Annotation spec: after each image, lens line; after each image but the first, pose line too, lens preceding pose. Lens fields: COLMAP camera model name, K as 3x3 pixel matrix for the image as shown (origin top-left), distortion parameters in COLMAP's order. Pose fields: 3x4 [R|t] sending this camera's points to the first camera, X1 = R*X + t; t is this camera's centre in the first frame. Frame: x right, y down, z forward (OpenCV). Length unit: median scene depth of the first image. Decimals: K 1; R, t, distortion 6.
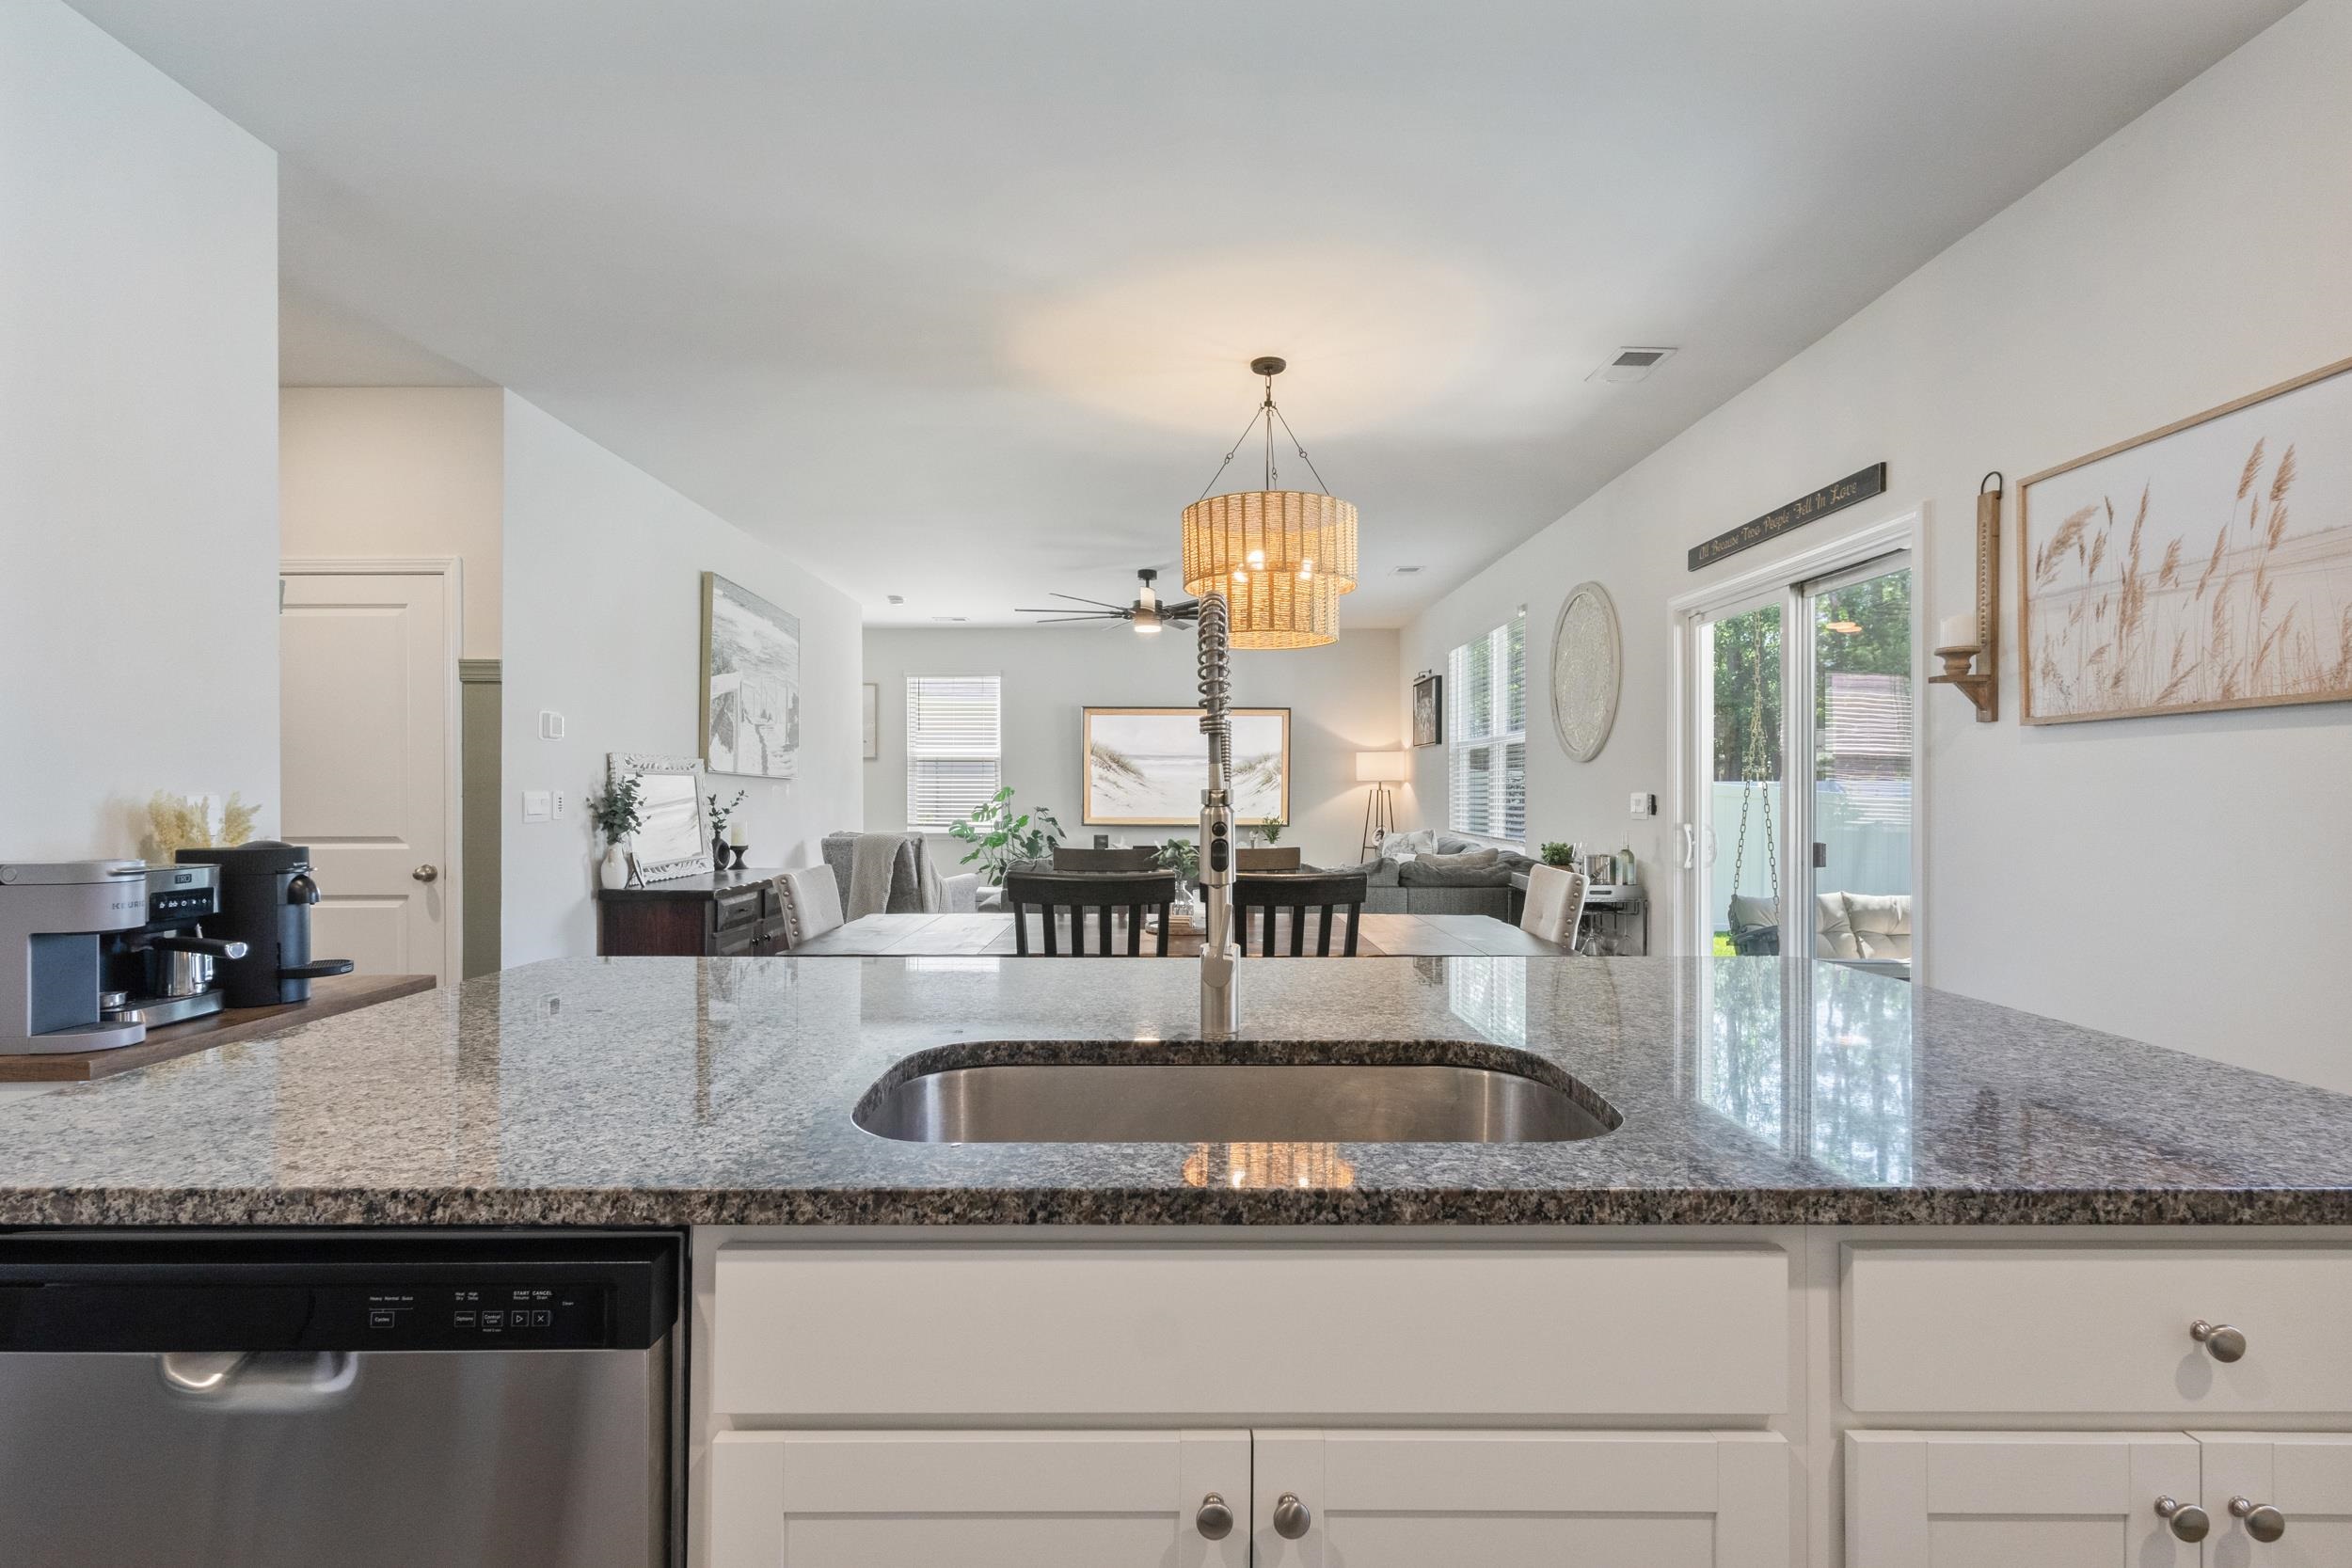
lens RADIAL K [[1096.6, 0, 1178.9], [0, 1096.6, 774.8], [0, 0, 1]] dist [-0.001456, 0.003940]
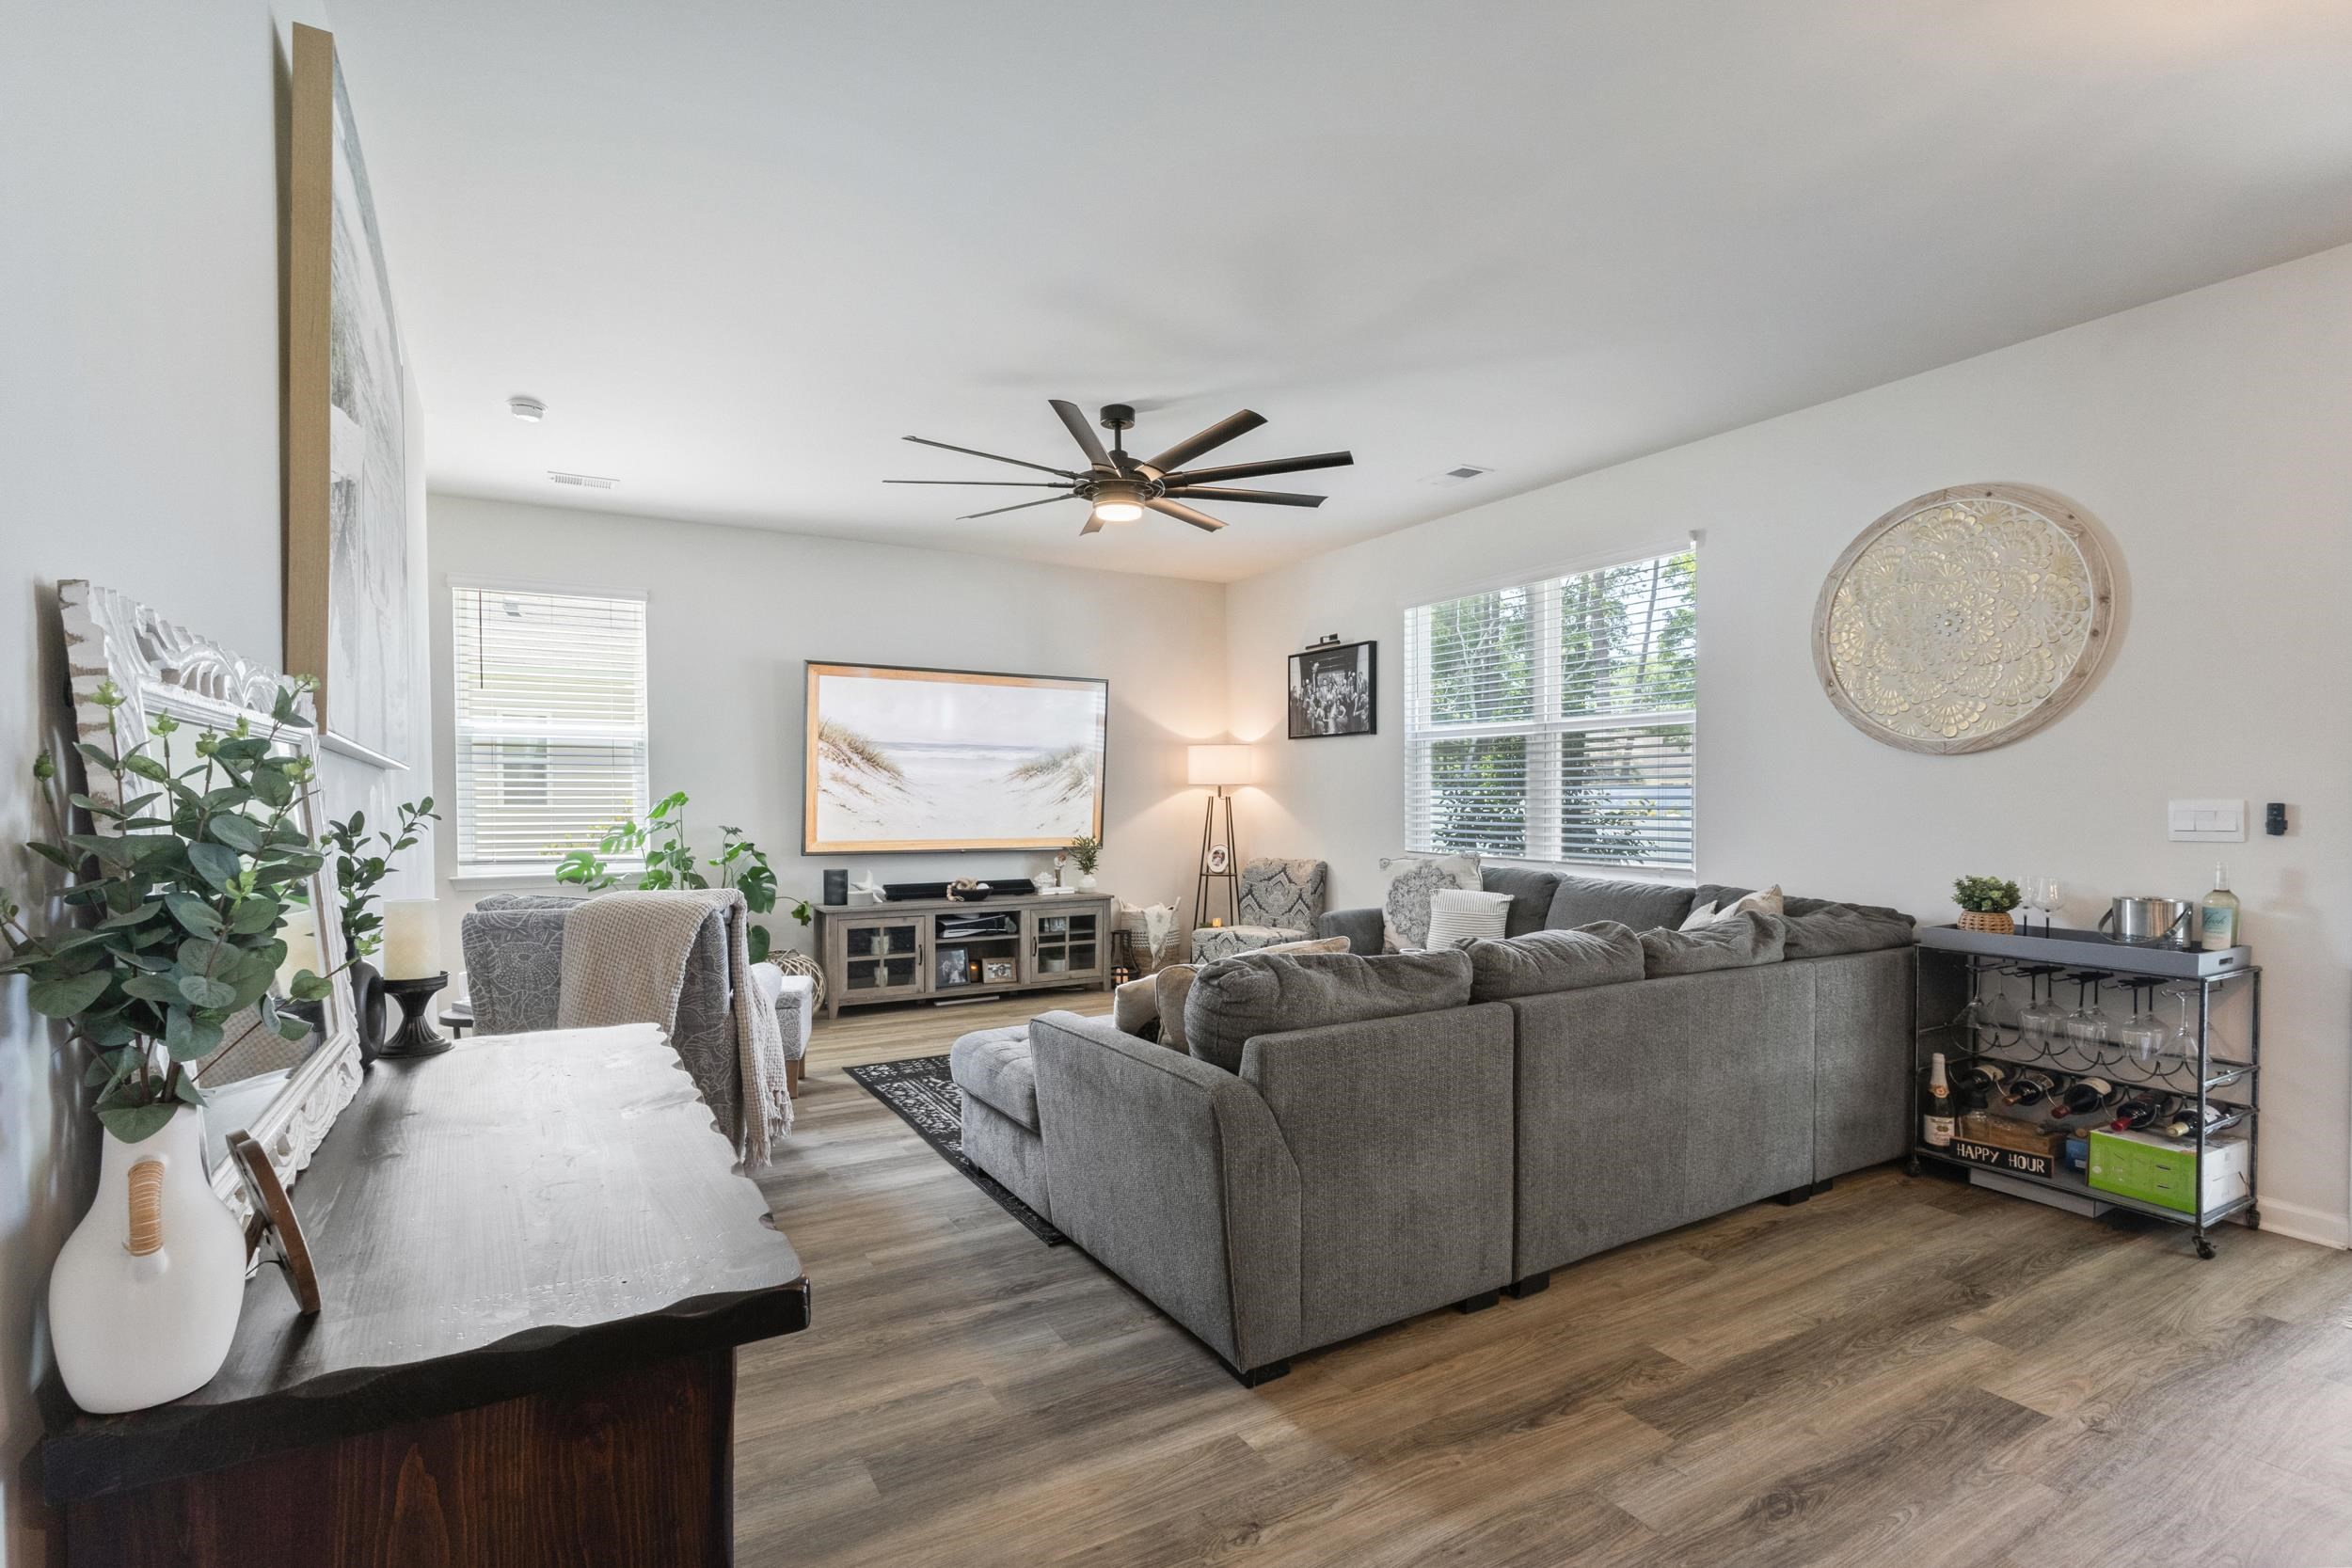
lens RADIAL K [[1096.6, 0, 1161.5], [0, 1096.6, 811.4], [0, 0, 1]] dist [-0.001456, 0.003940]
pose [[0.869677, -0.008051, 0.493555, -0.331148], [-0.005487, 0.999648, 0.025975, 0.007121], [-0.493590, -0.025298, 0.869326, 0.559609]]
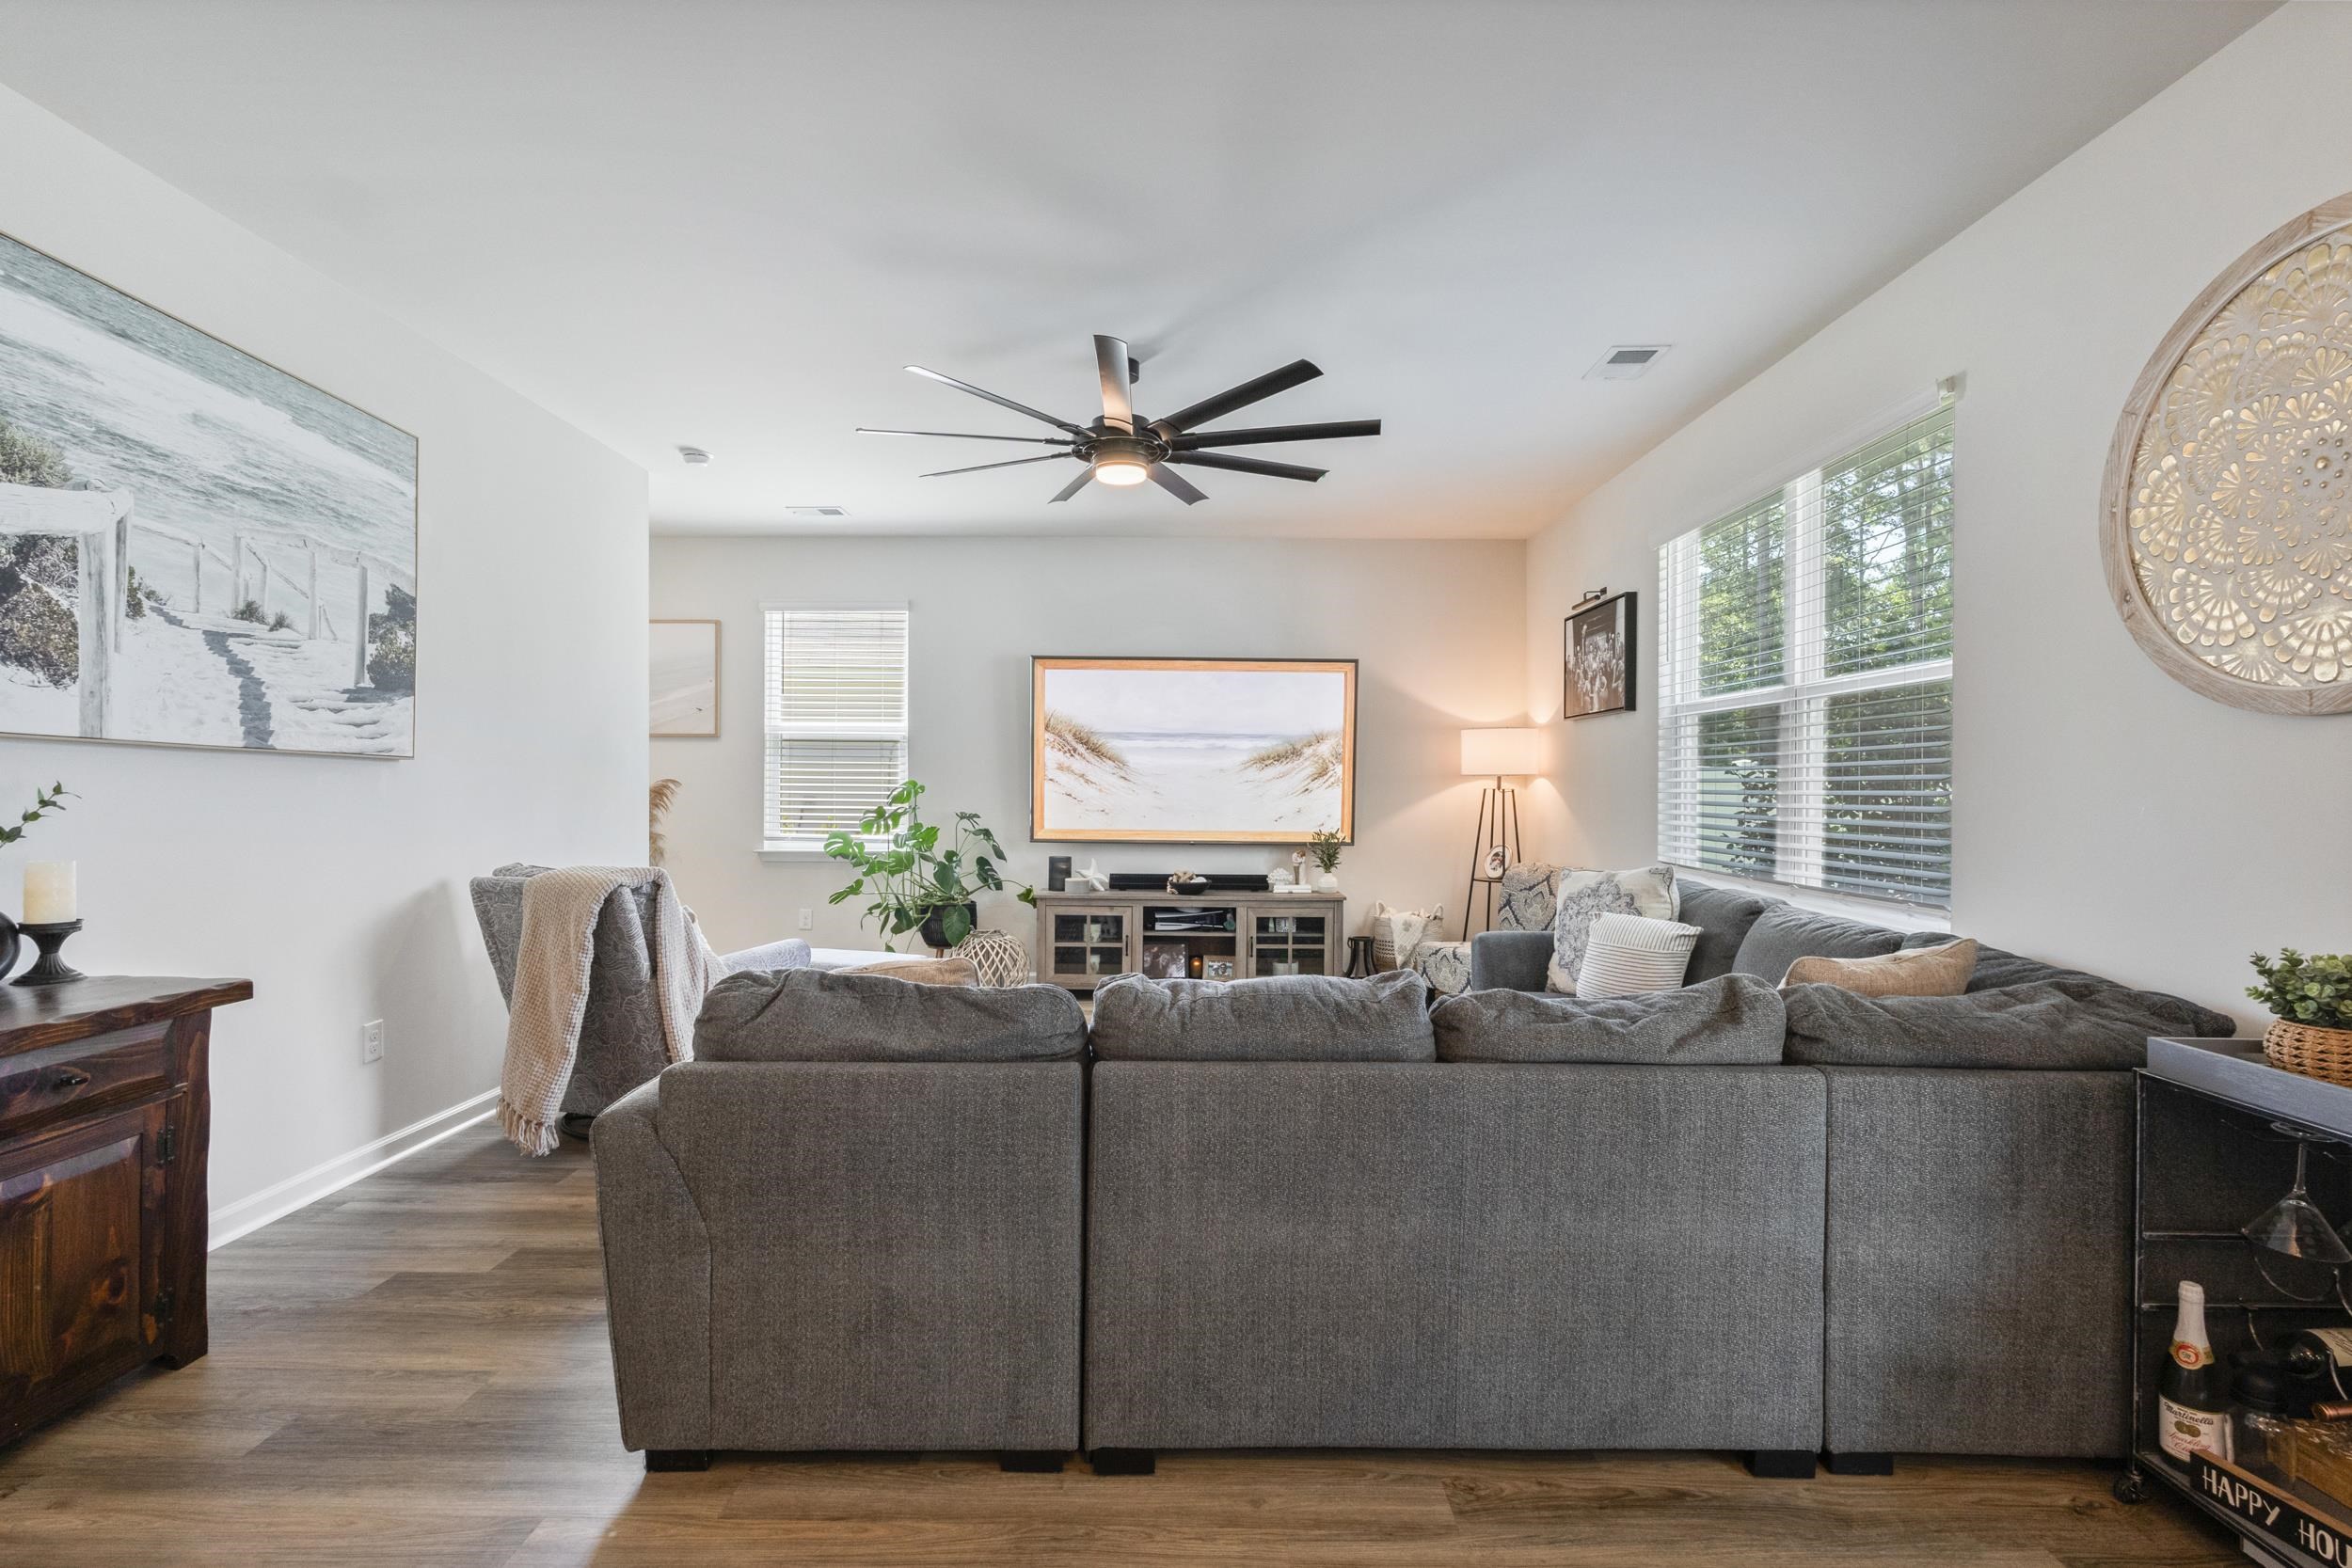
lens RADIAL K [[1096.6, 0, 1170.2], [0, 1096.6, 785.9], [0, 0, 1]] dist [-0.001456, 0.003940]
pose [[0.999841, 0.006643, -0.016530, 0.005745], [-0.006432, 0.999898, 0.012782, 0.007524], [0.016613, -0.012674, 0.999782, 0.549582]]
